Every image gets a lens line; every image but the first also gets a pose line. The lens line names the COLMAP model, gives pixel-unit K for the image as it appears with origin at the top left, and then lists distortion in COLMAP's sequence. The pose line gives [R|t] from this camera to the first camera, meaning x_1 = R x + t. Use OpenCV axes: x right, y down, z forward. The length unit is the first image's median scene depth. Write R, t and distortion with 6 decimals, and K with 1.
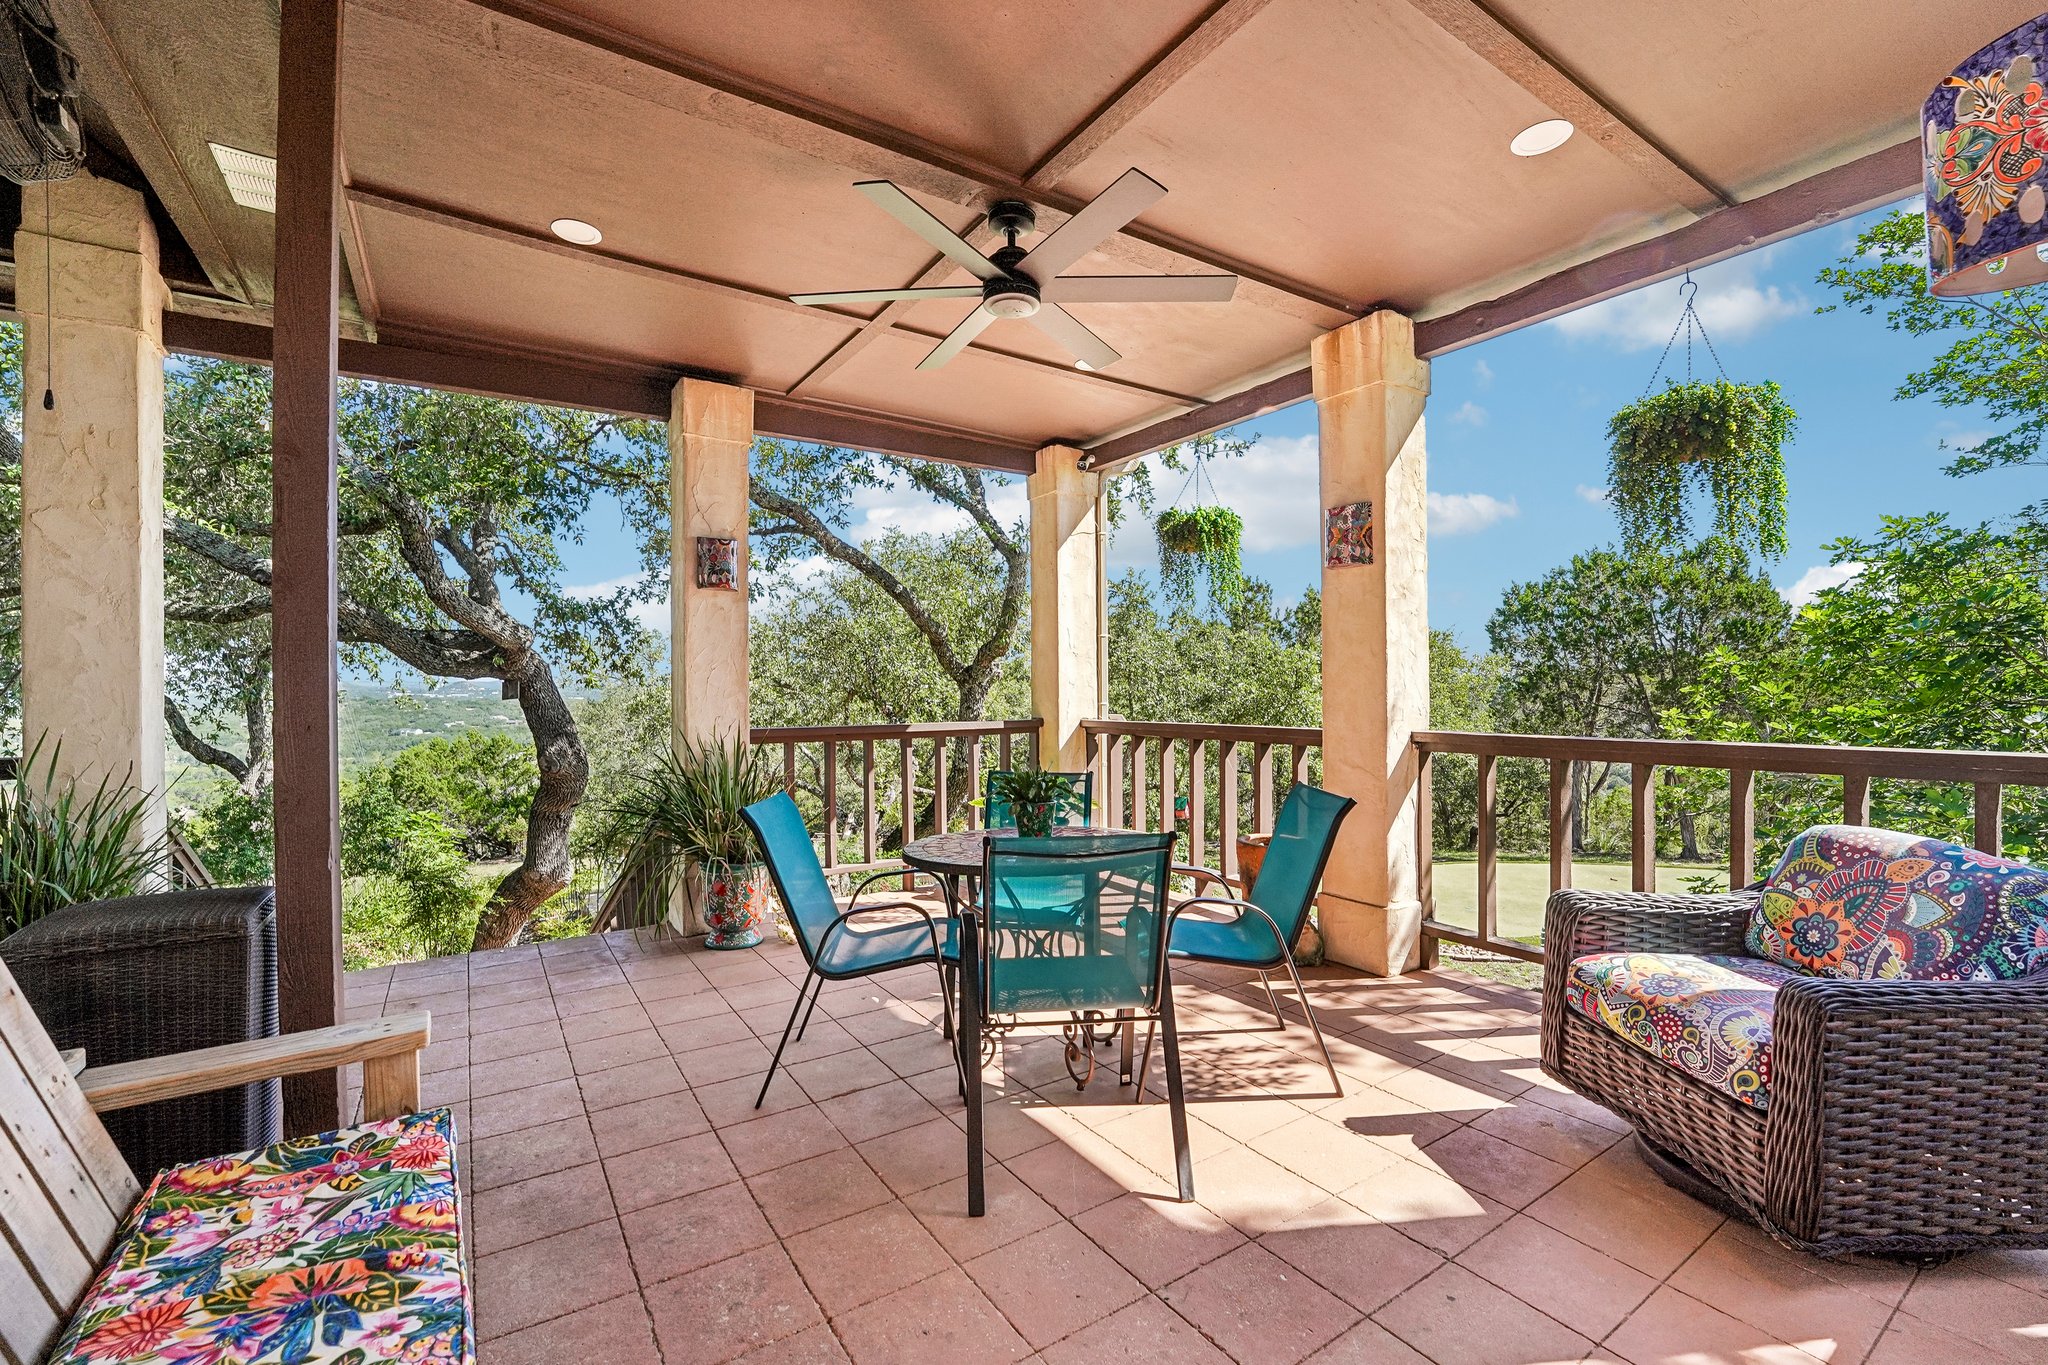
lens RADIAL K [[850.5, 0, 1022.3], [0, 850.5, 686.0], [0, 0, 1]] dist [-0.020958, -0.000460]
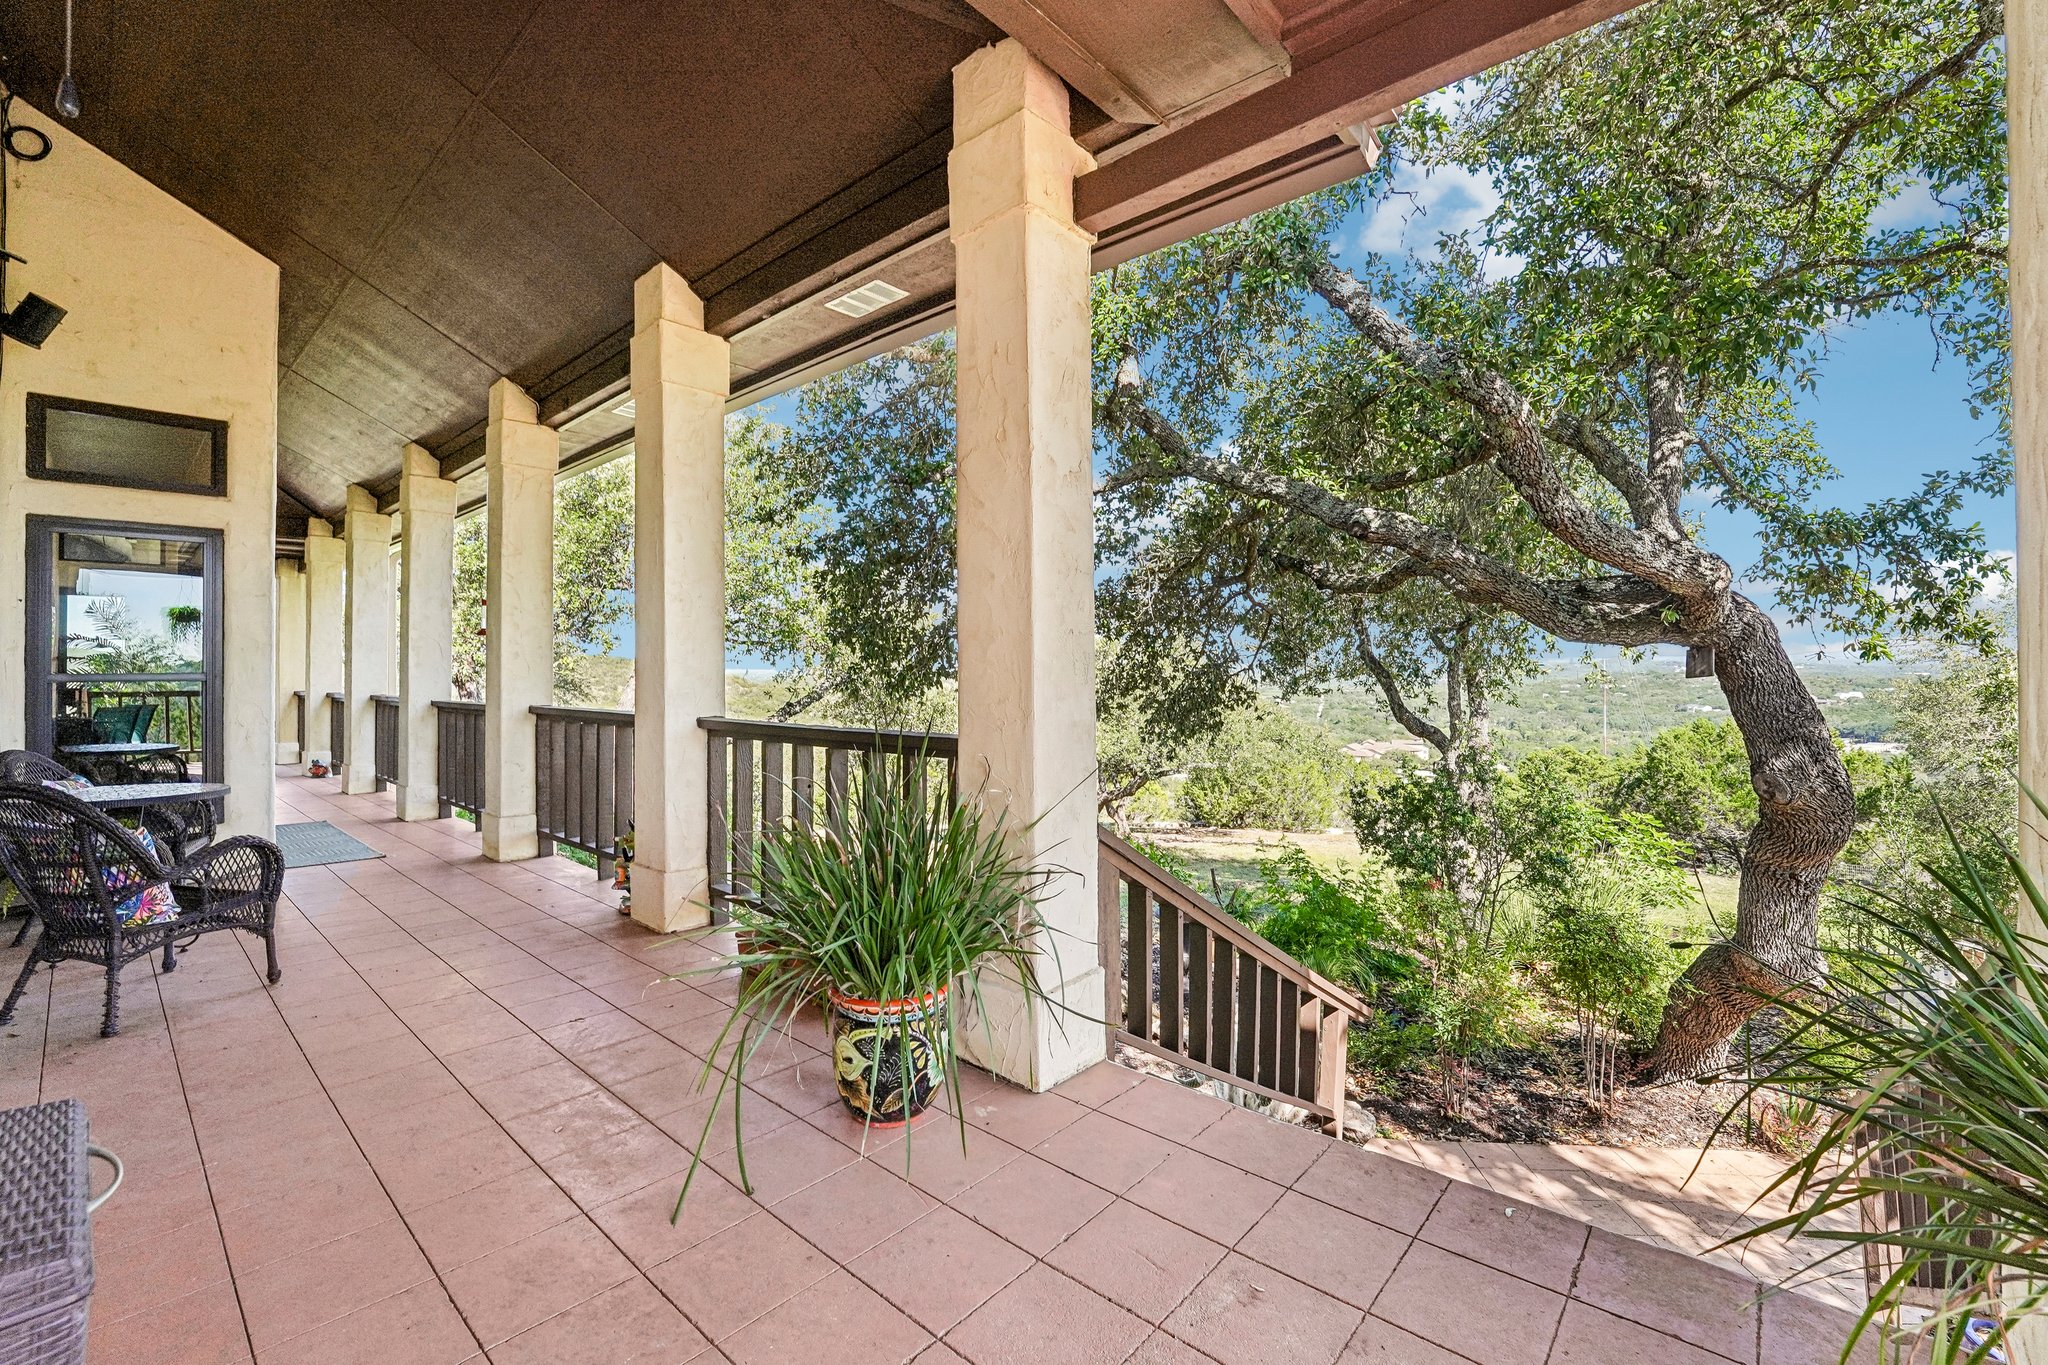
lens RADIAL K [[850.5, 0, 1028.2], [0, 850.5, 665.1], [0, 0, 1]] dist [-0.020958, -0.000460]
pose [[0.259438, -0.001412, -0.965759, -0.125782], [0.006787, 0.999977, 0.000361, 0.002528], [0.965736, -0.006648, 0.259442, 0.335247]]
